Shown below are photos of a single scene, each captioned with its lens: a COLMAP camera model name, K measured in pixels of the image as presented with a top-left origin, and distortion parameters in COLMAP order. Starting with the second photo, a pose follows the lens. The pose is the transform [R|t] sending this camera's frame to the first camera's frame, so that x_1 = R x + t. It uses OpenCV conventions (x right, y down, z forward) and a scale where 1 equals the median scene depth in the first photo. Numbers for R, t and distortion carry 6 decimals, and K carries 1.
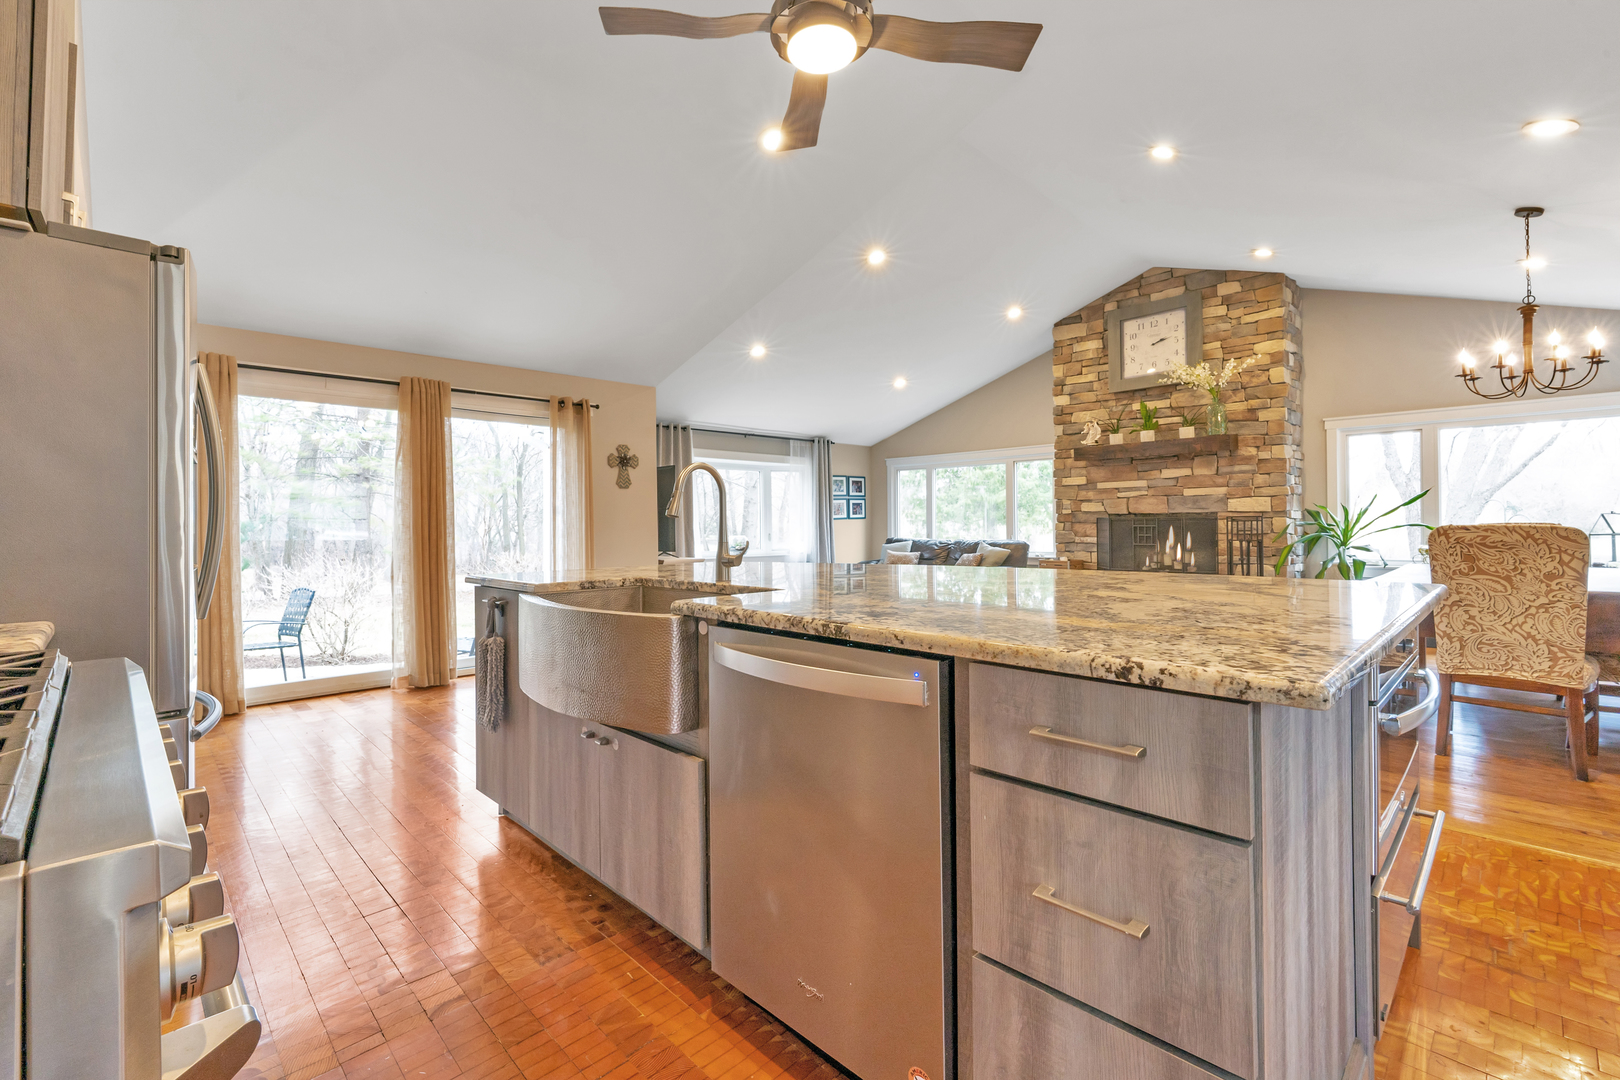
lens RADIAL K [[714.6, 0, 765.1], [0, 714.6, 519.6], [0, 0, 1]] dist [0.000538, -0.000071]
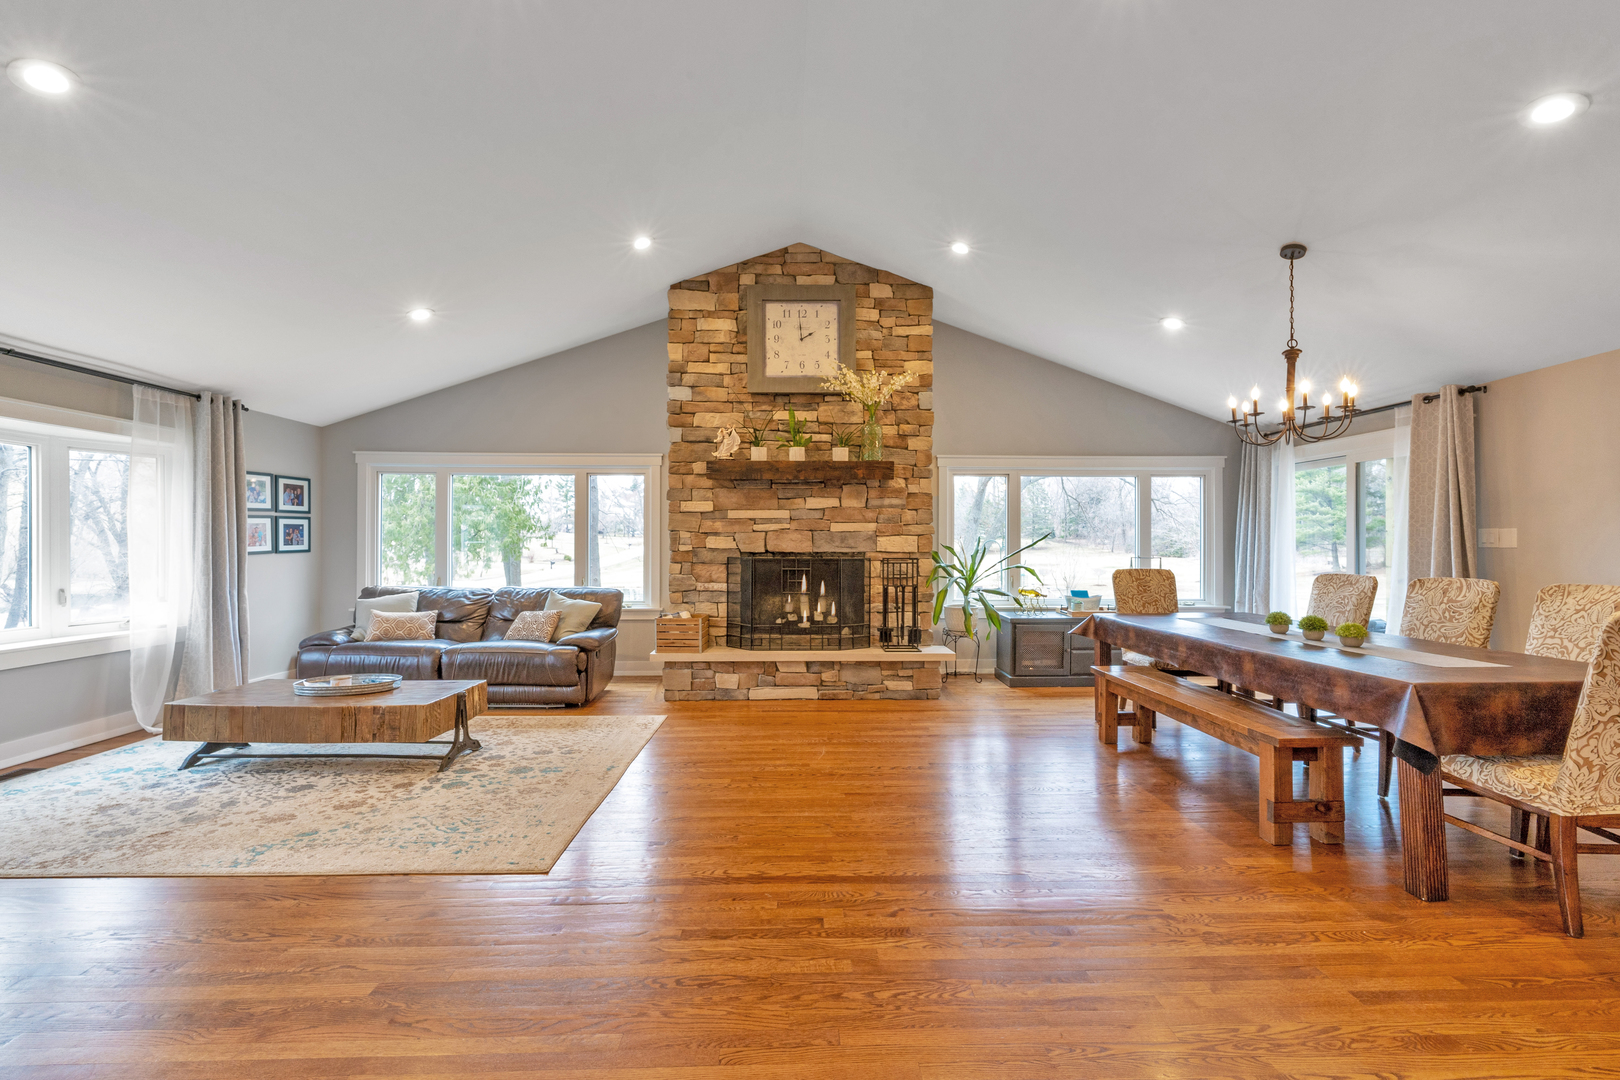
lens RADIAL K [[684.3, 0, 828.1], [0, 684.3, 542.5], [0, 0, 1]] dist [0.000932, -0.000469]
pose [[0.645928, 0.009065, 0.763344, -0.014525], [-0.011538, 0.999931, -0.002111, -0.018176], [-0.763311, -0.007444, 0.645989, 0.473904]]
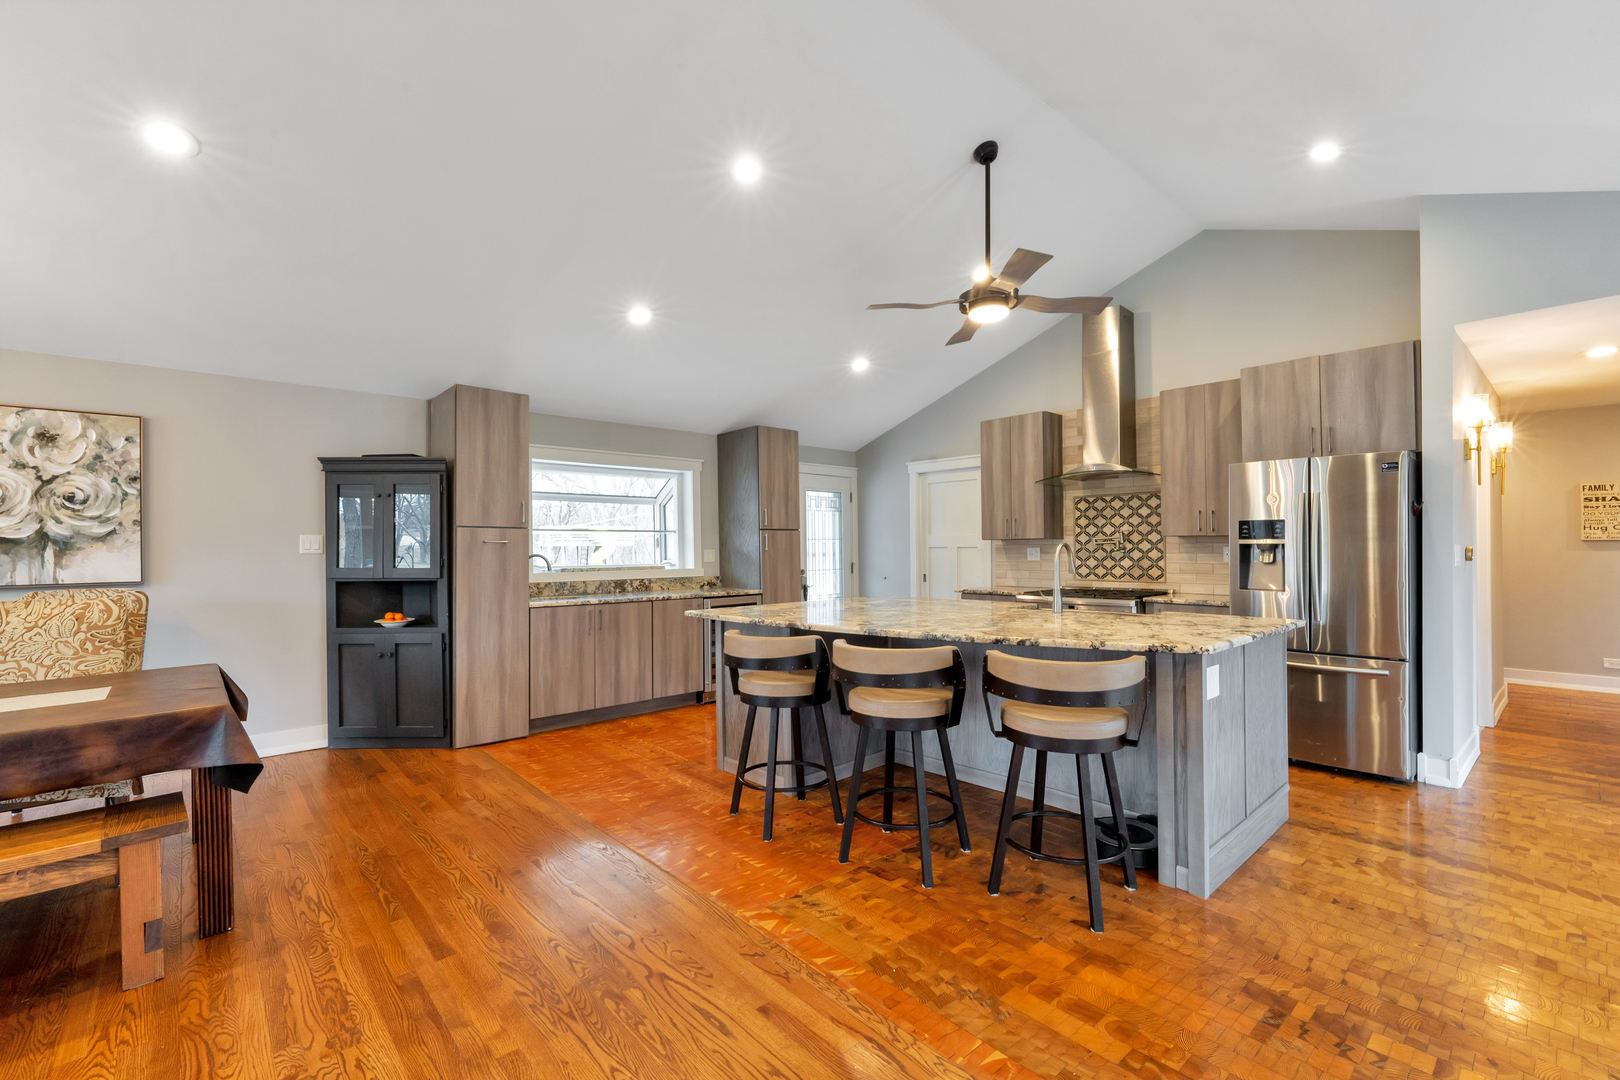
lens RADIAL K [[680.6, 0, 803.6], [0, 680.6, 543.7], [0, 0, 1]] dist [0.001860, -0.000452]
pose [[-0.999814, 0.016846, 0.009397, 0.151950], [0.016703, 0.999747, -0.015070, -0.017813], [-0.009648, -0.014910, -0.999842, 0.774544]]
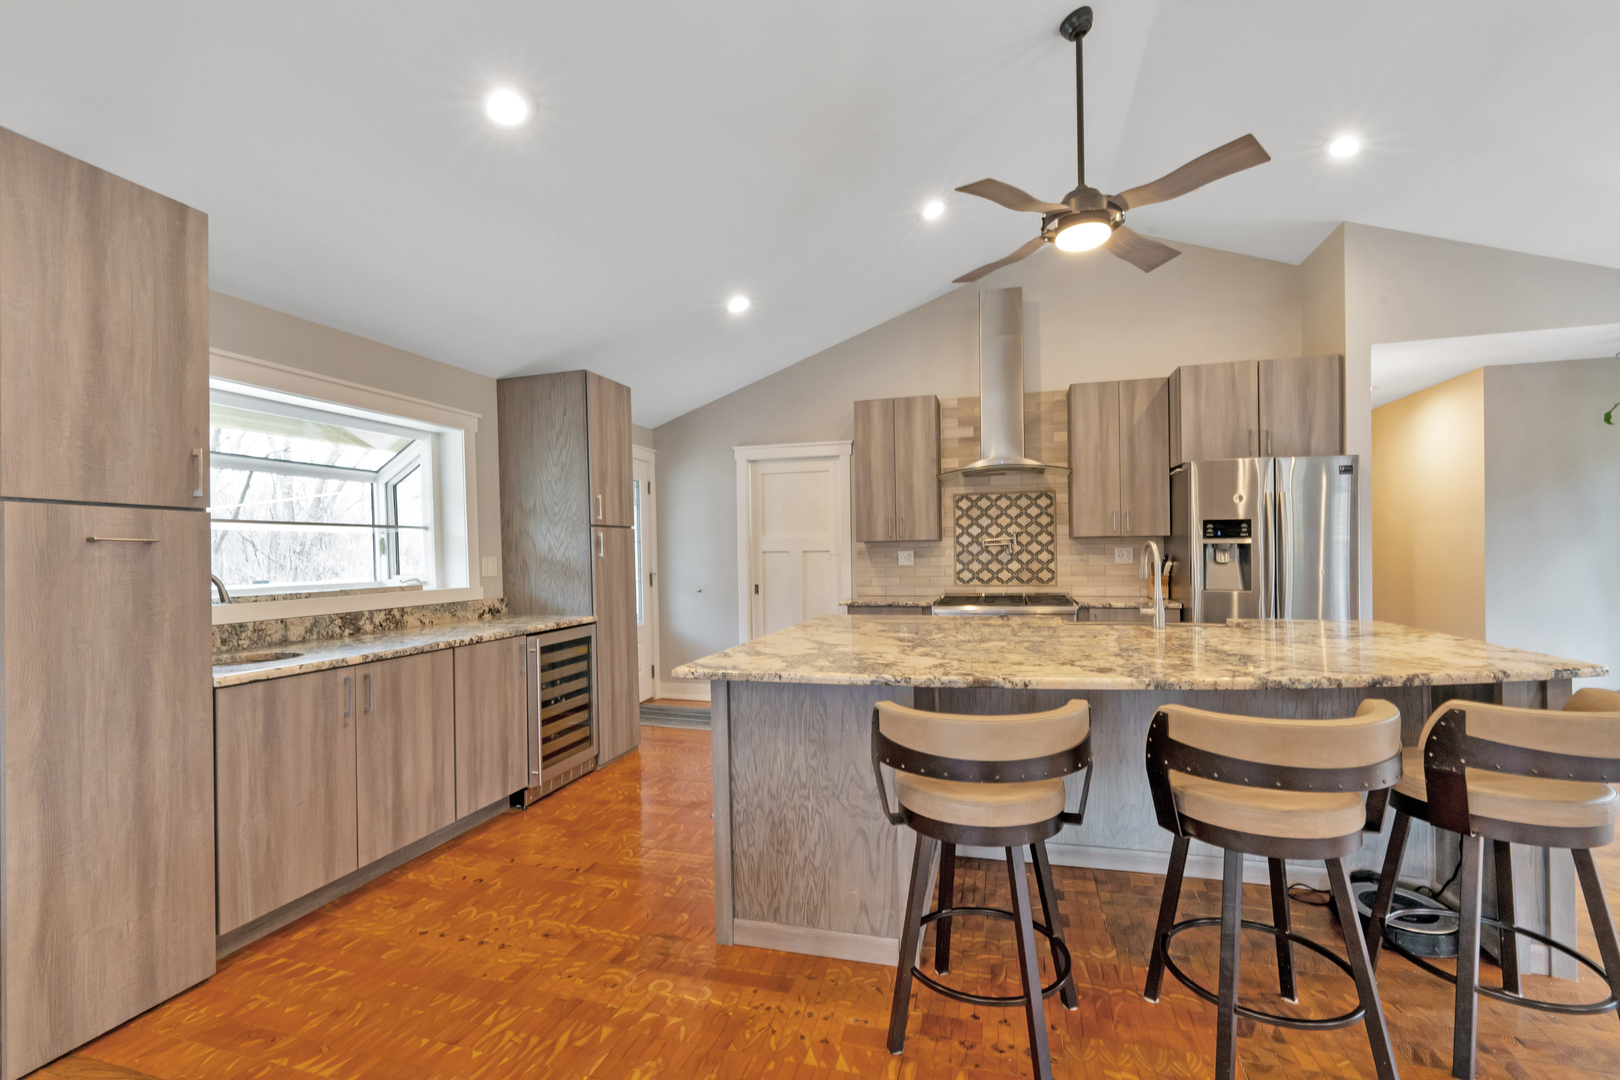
lens RADIAL K [[683.8, 0, 800.0], [0, 683.8, 548.4], [0, 0, 1]] dist [0.001726, -0.000033]
pose [[-0.853869, 0.020171, -0.520098, 0.350312], [0.027423, 0.999604, -0.006255, -0.021643], [0.519766, -0.019603, -0.854084, 0.518229]]
